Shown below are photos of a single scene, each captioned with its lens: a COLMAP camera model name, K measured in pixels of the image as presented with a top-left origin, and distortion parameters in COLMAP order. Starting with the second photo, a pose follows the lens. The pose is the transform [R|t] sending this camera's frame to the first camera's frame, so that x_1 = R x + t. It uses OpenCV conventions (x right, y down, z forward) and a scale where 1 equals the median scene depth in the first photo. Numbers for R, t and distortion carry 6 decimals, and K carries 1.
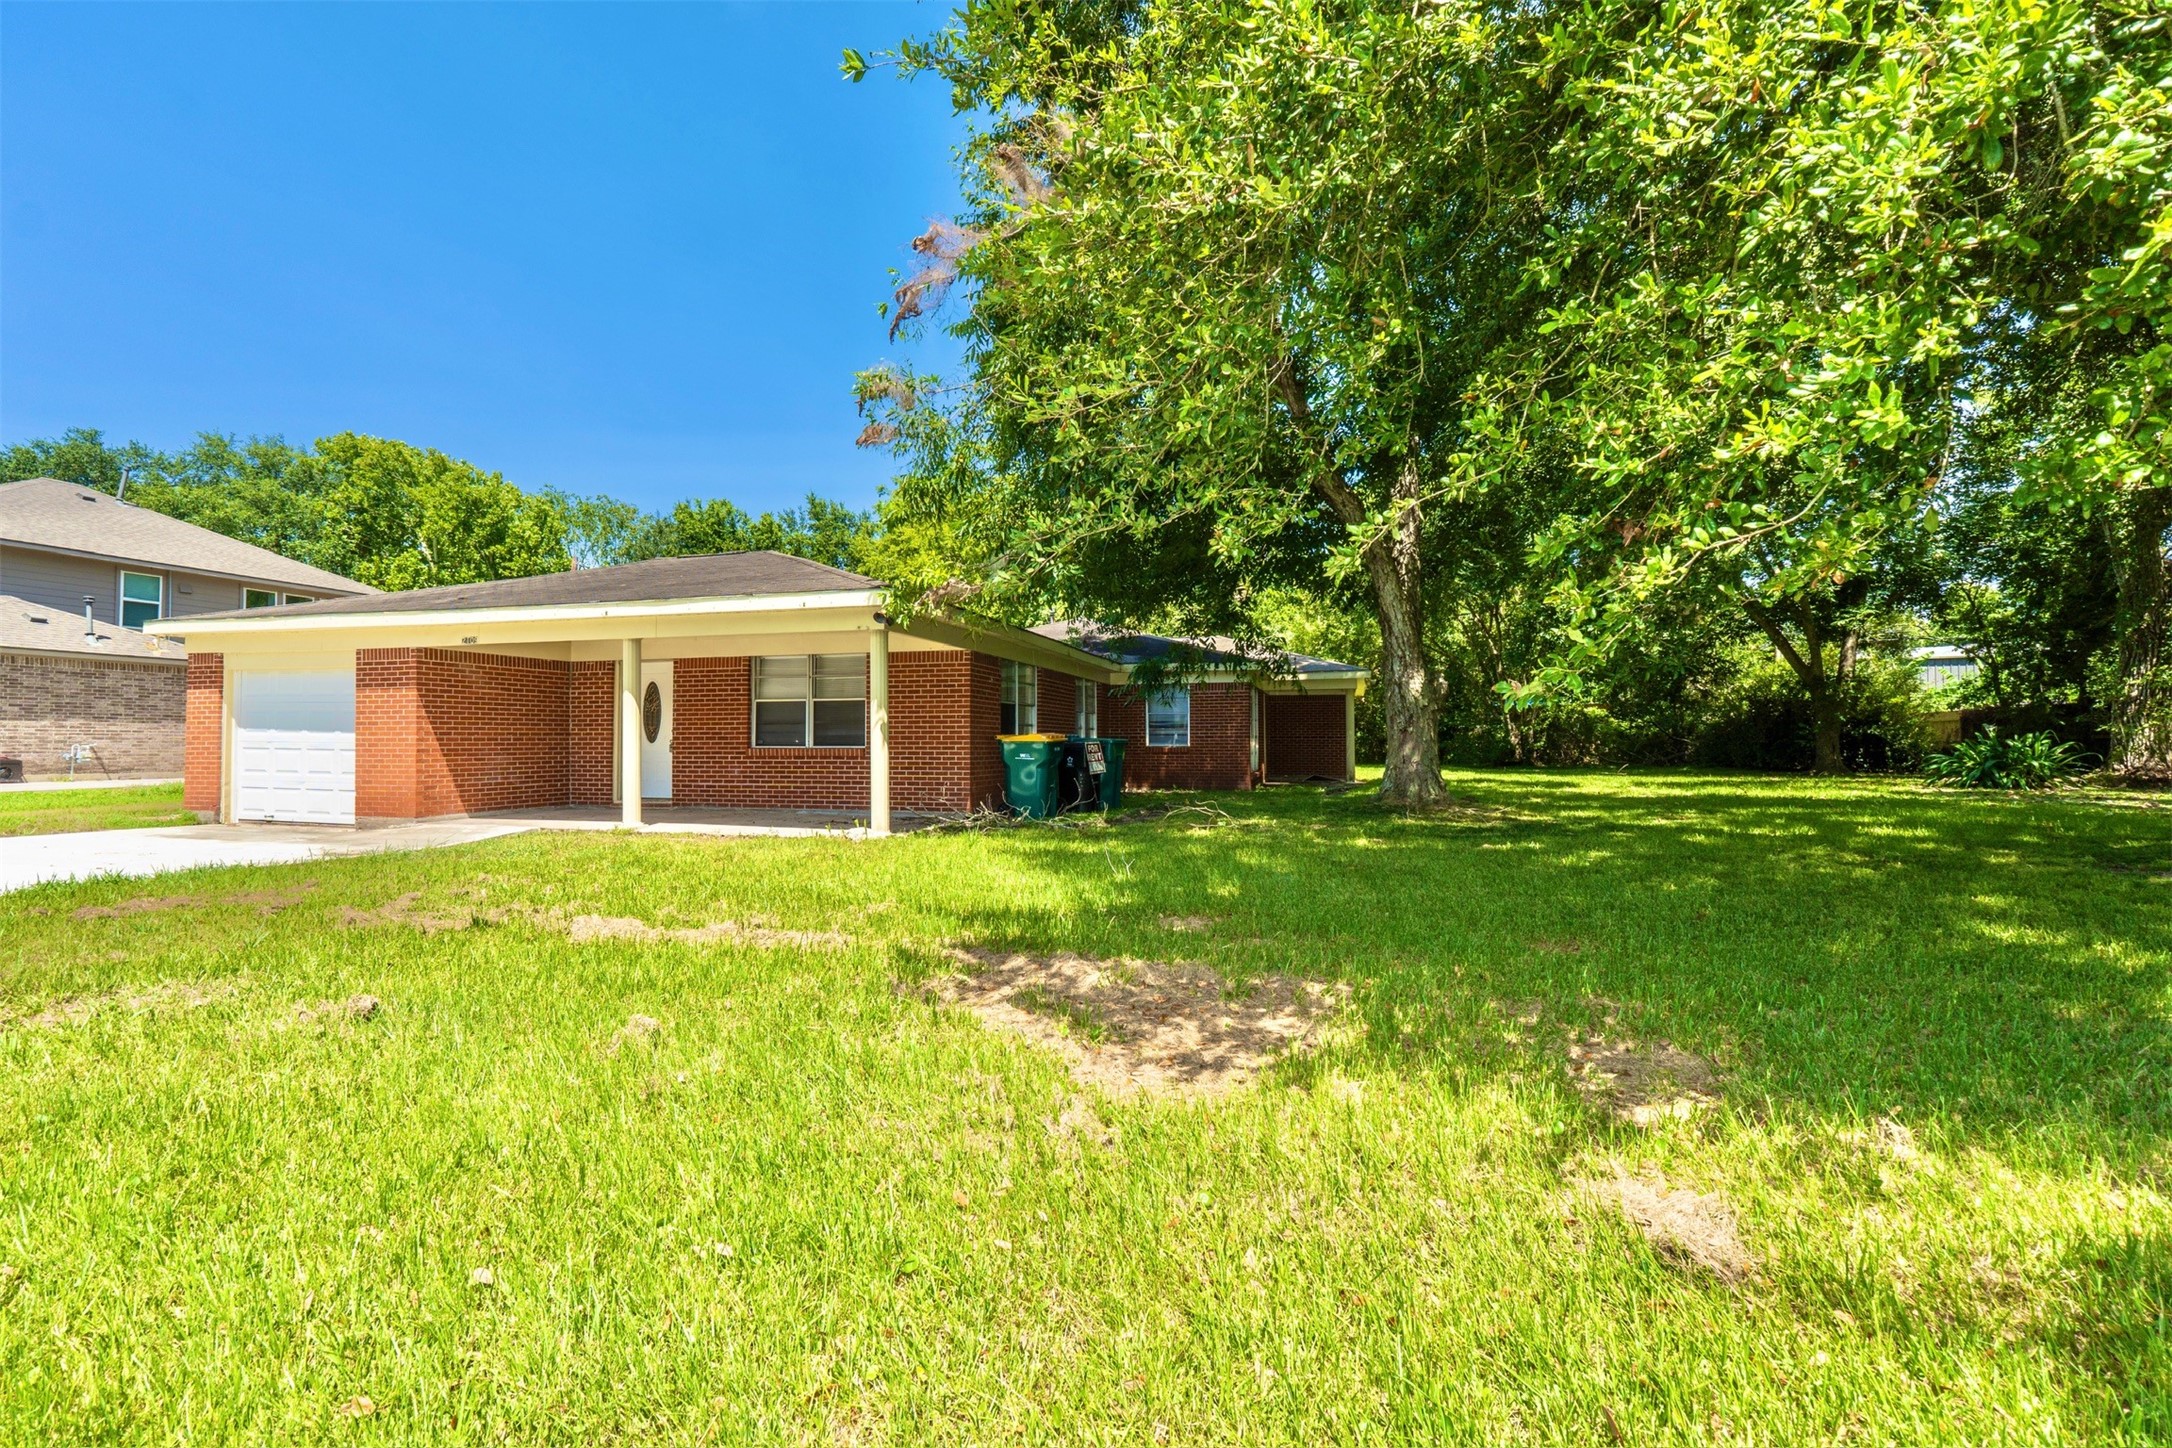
lens RADIAL K [[960.8, 0, 1079.0], [0, 960.8, 726.7], [0, 0, 1]] dist [-0.005530, -0.000049]
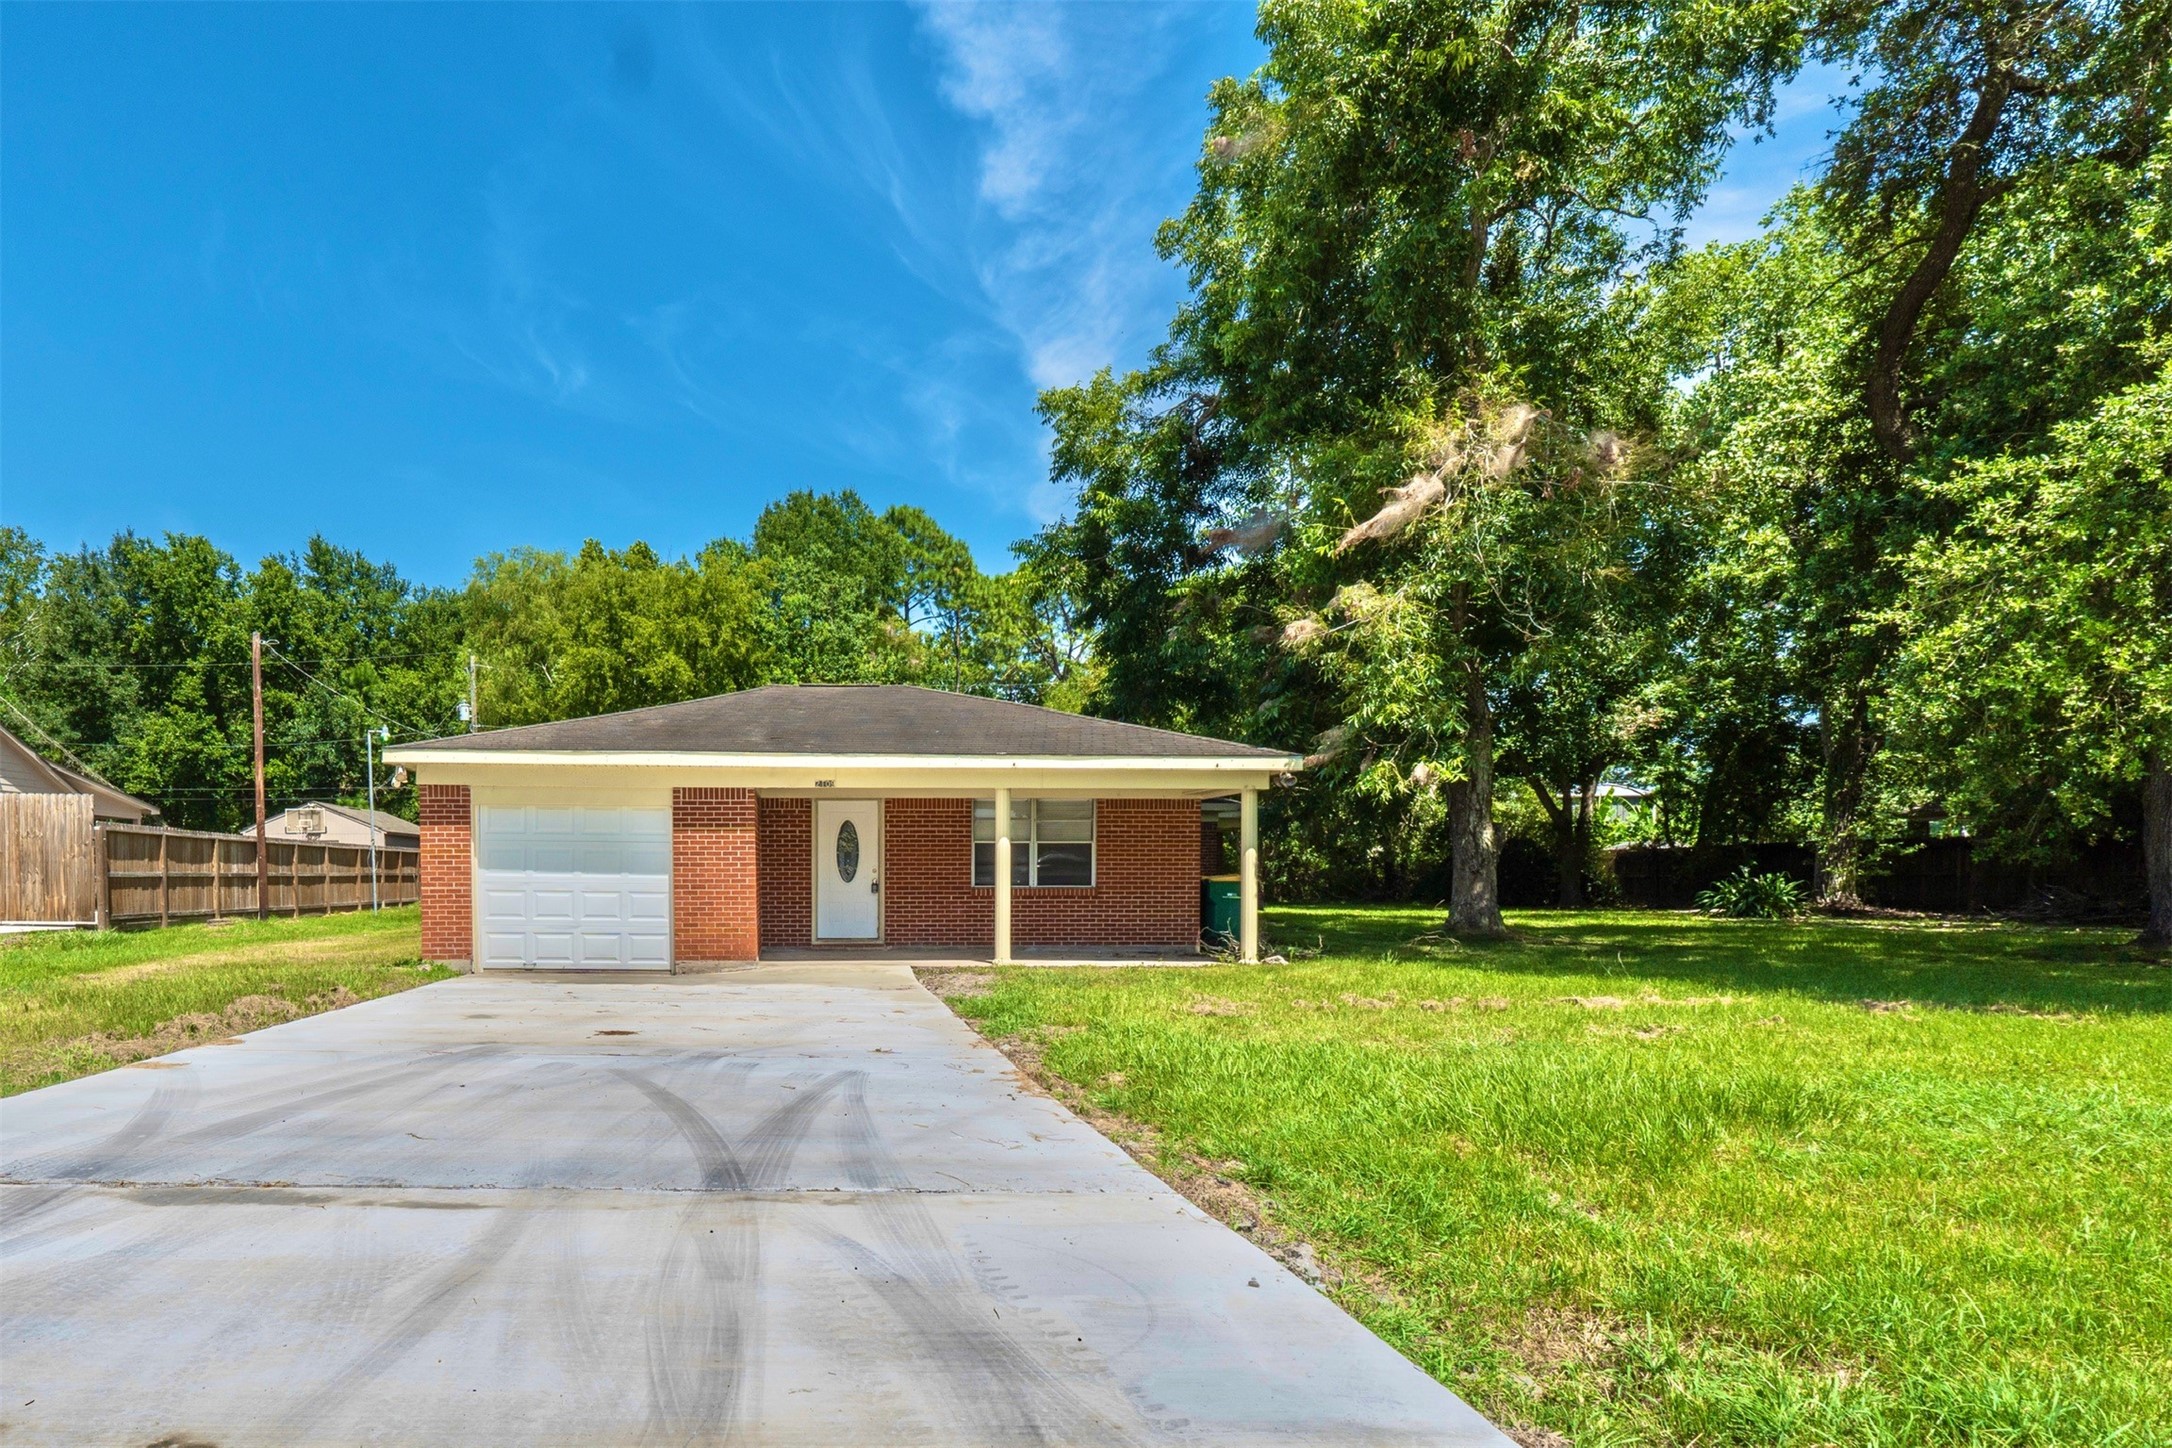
lens RADIAL K [[960.8, 0, 1079.0], [0, 960.8, 726.7], [0, 0, 1]] dist [-0.005530, -0.000049]
pose [[0.965039, 0.043151, 0.258528, -0.571551], [-0.007270, 0.990382, -0.138169, -0.008790], [-0.262004, 0.131459, 0.956071, -0.061974]]
